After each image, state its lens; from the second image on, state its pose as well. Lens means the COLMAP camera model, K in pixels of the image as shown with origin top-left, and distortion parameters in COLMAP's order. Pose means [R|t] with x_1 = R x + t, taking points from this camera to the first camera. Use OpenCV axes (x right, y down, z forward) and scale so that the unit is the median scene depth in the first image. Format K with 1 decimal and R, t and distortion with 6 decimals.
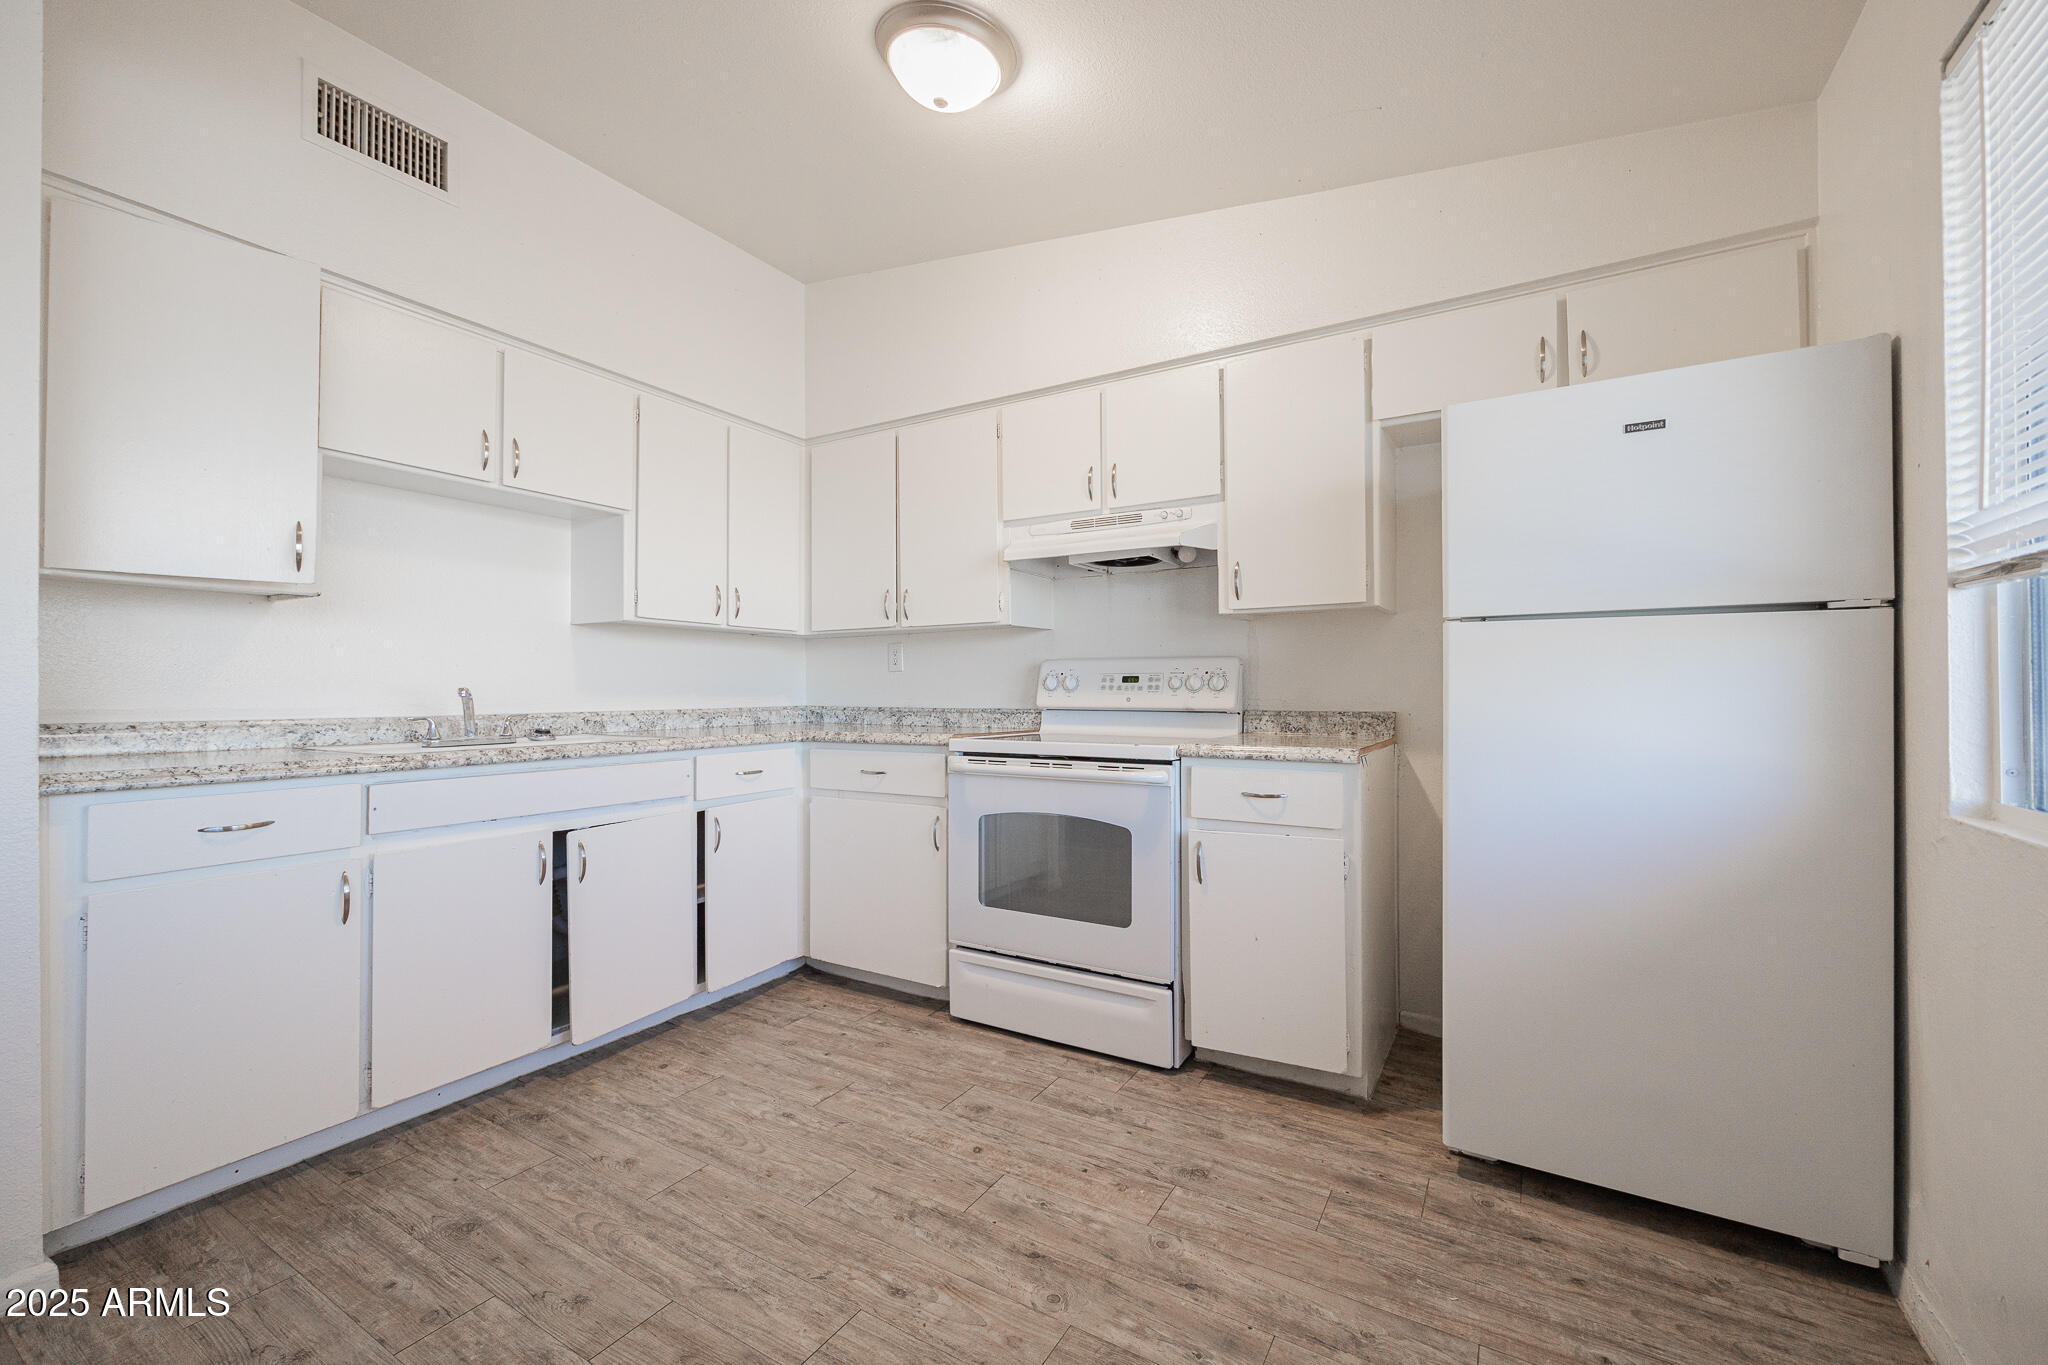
lens RADIAL K [[828.9, 0, 1032.6], [0, 828.9, 685.5], [0, 0, 1]] dist [0.000396, 0.000236]
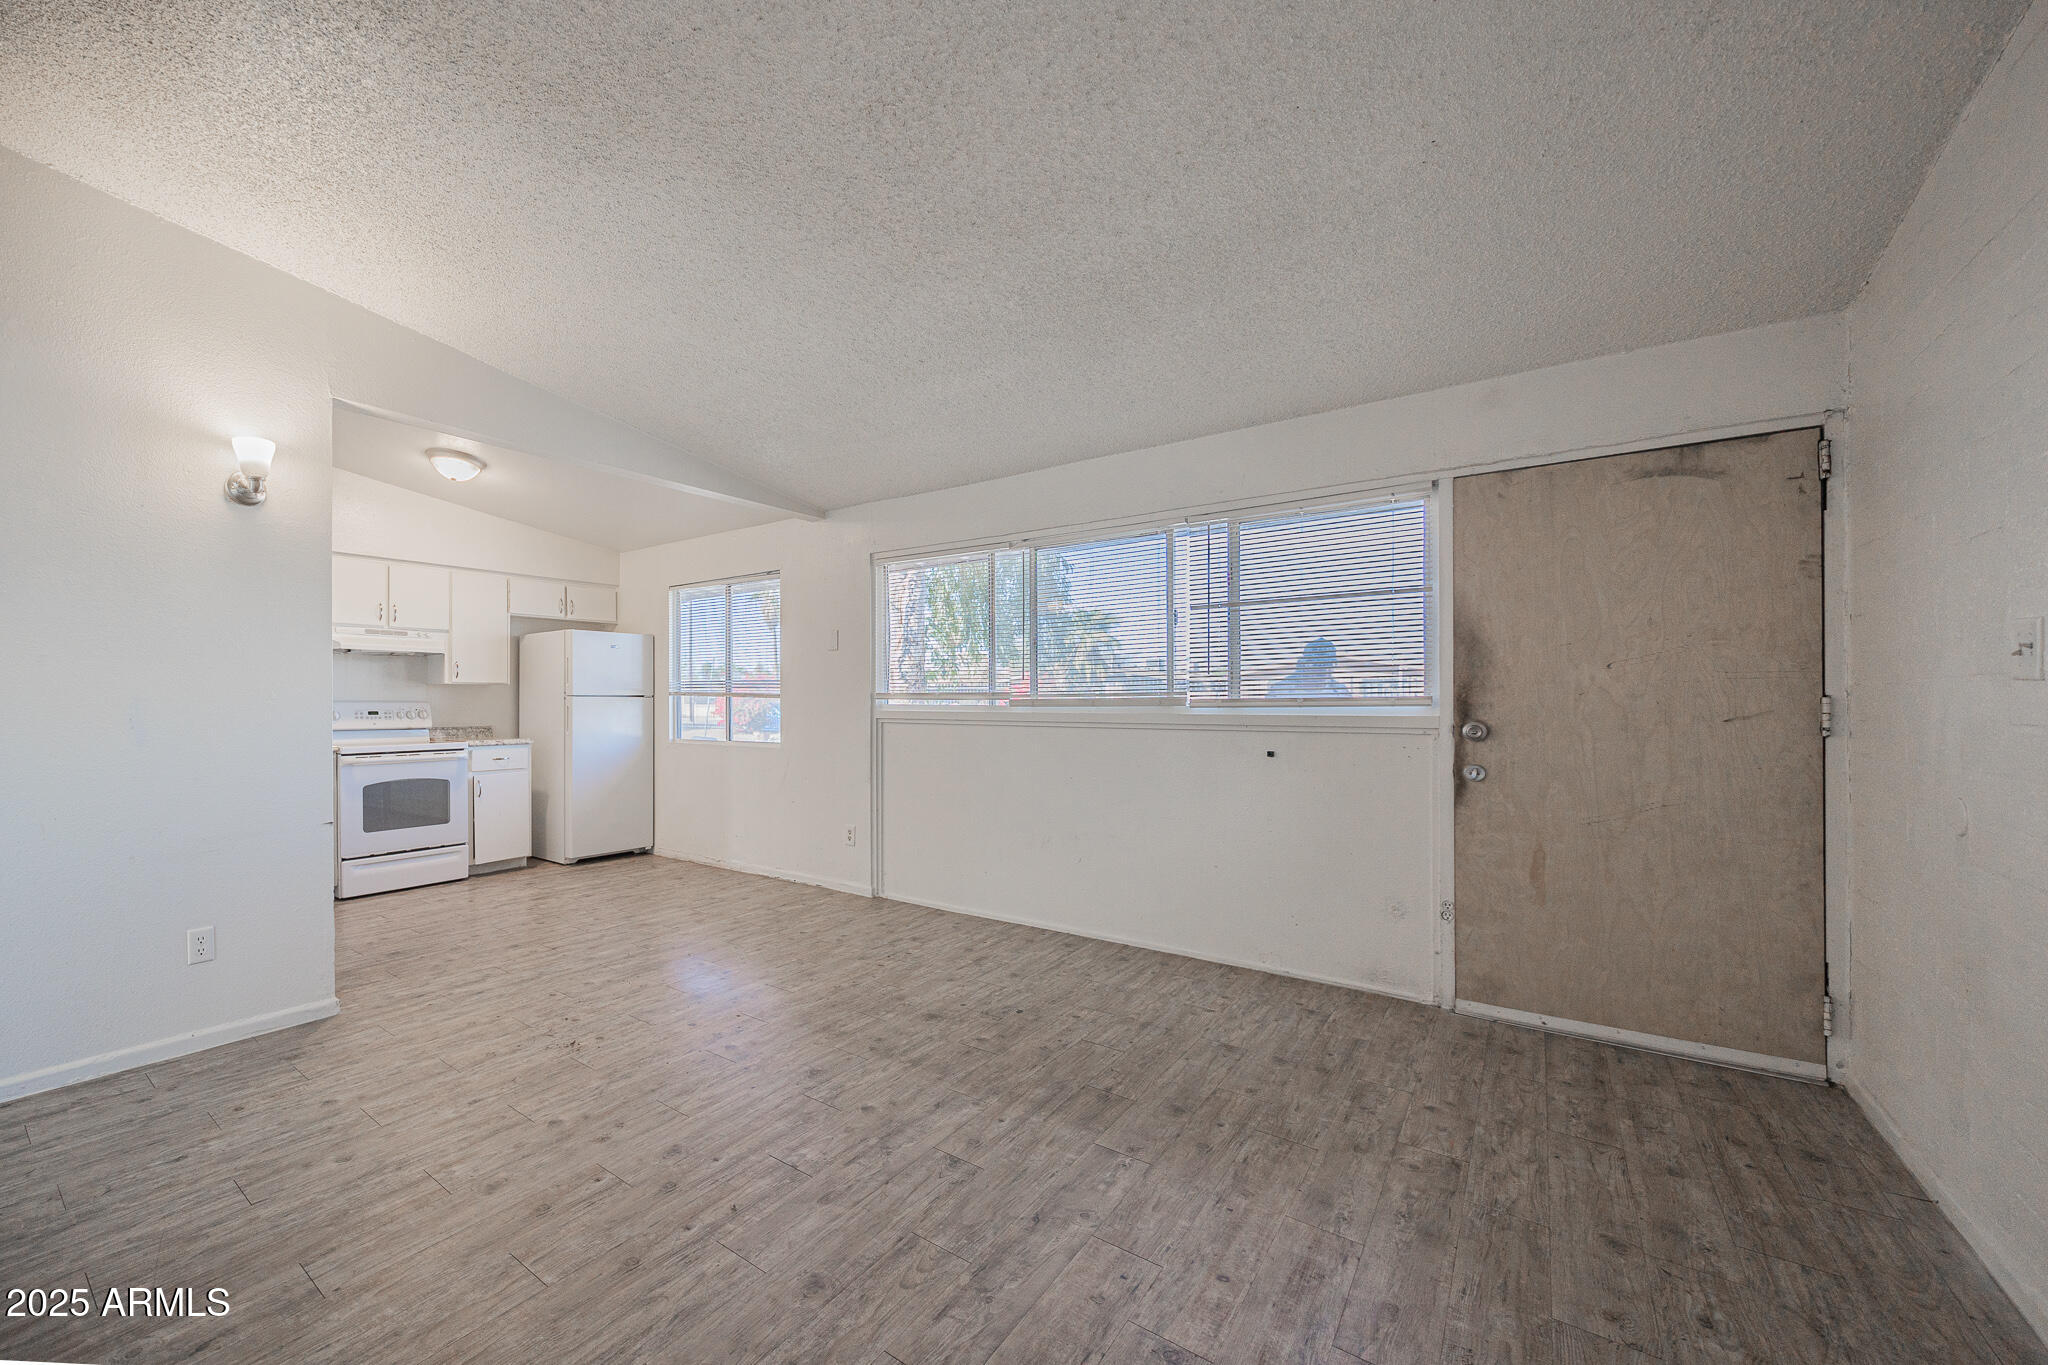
lens RADIAL K [[816.4, 0, 854.2], [0, 816.4, 700.5], [0, 0, 1]] dist [0.000954, 0.000059]
pose [[0.149661, 0.004754, 0.988726, -1.743204], [-0.003090, 0.999986, -0.004340, -0.035162], [-0.988733, -0.002405, 0.149674, -0.395258]]
